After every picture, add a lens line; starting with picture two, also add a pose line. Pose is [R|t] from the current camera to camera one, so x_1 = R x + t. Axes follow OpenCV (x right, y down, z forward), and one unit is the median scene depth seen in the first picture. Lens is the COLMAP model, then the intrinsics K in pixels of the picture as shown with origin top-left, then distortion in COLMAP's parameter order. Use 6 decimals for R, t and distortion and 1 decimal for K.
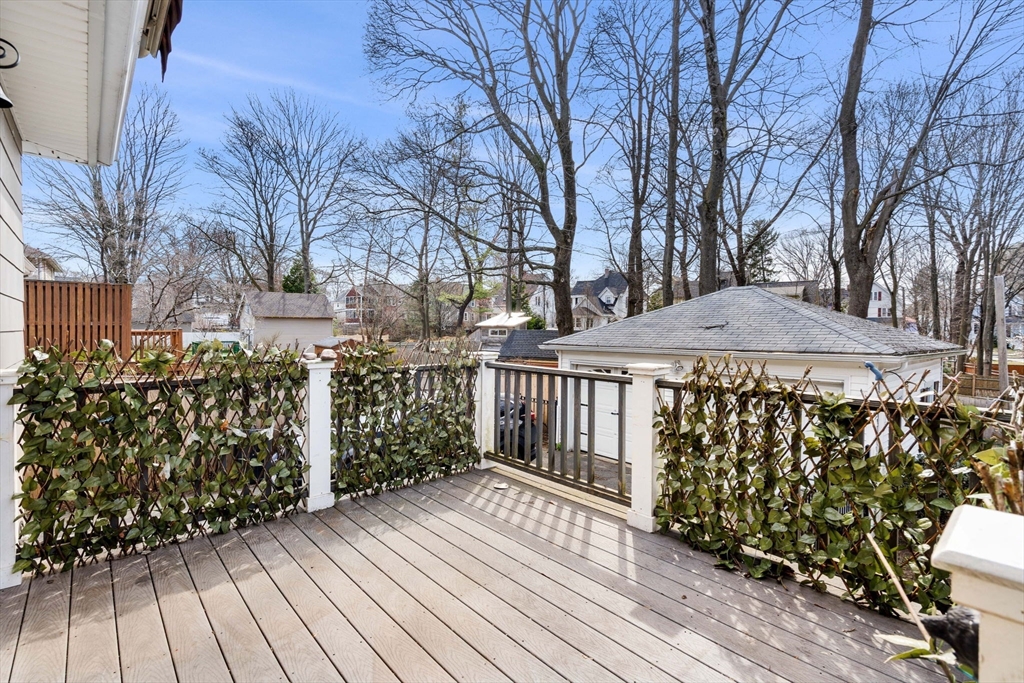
lens RADIAL K [[470.0, 0, 505.0], [0, 470.0, 339.5], [0, 0, 1]] dist [-0.005033, 0.001945]
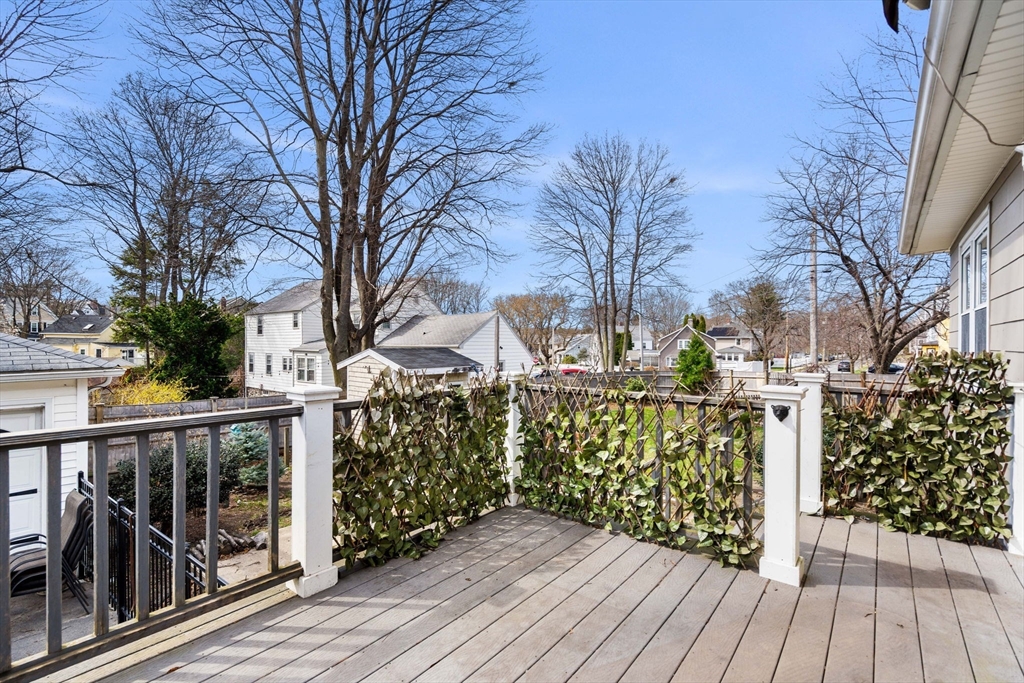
lens RADIAL K [[470.0, 0, 508.8], [0, 470.0, 345.8], [0, 0, 1]] dist [-0.005033, 0.001945]
pose [[-0.169309, -0.009512, 0.985517, -0.078965], [0.018824, 0.999740, 0.012883, -0.003322], [-0.985383, 0.020733, -0.169086, 0.113690]]
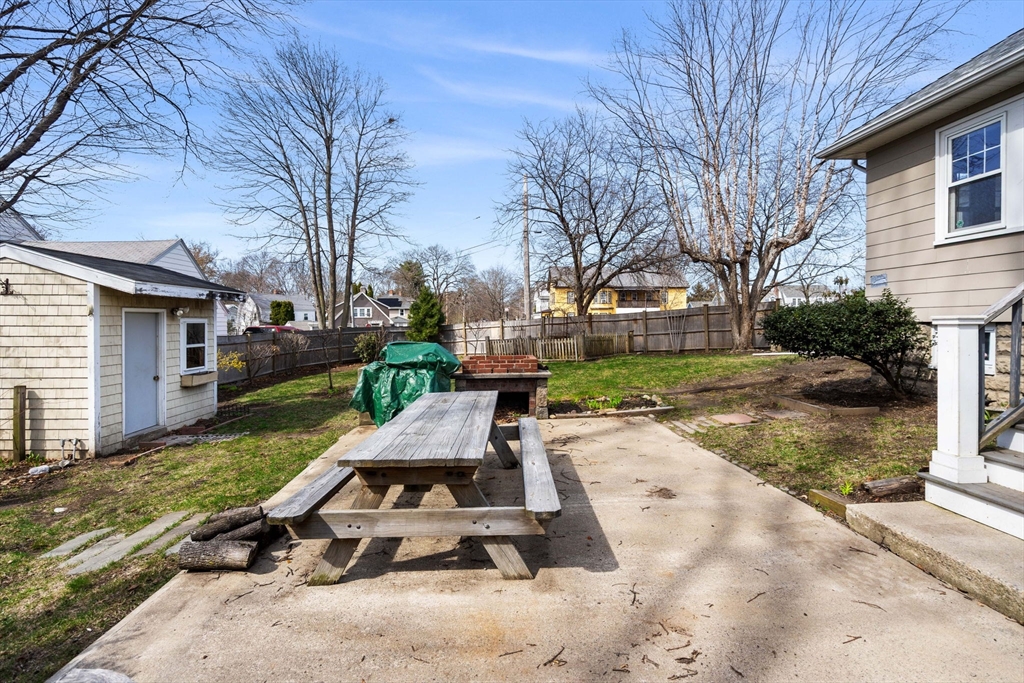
lens RADIAL K [[481.1, 0, 517.5], [0, 481.1, 331.2], [0, 0, 1]] dist [-0.007589, 0.001206]
pose [[-0.790542, -0.012183, 0.612287, 0.158913], [0.017472, 0.998946, 0.042436, 0.062644], [-0.612158, 0.044245, -0.789496, 0.252649]]
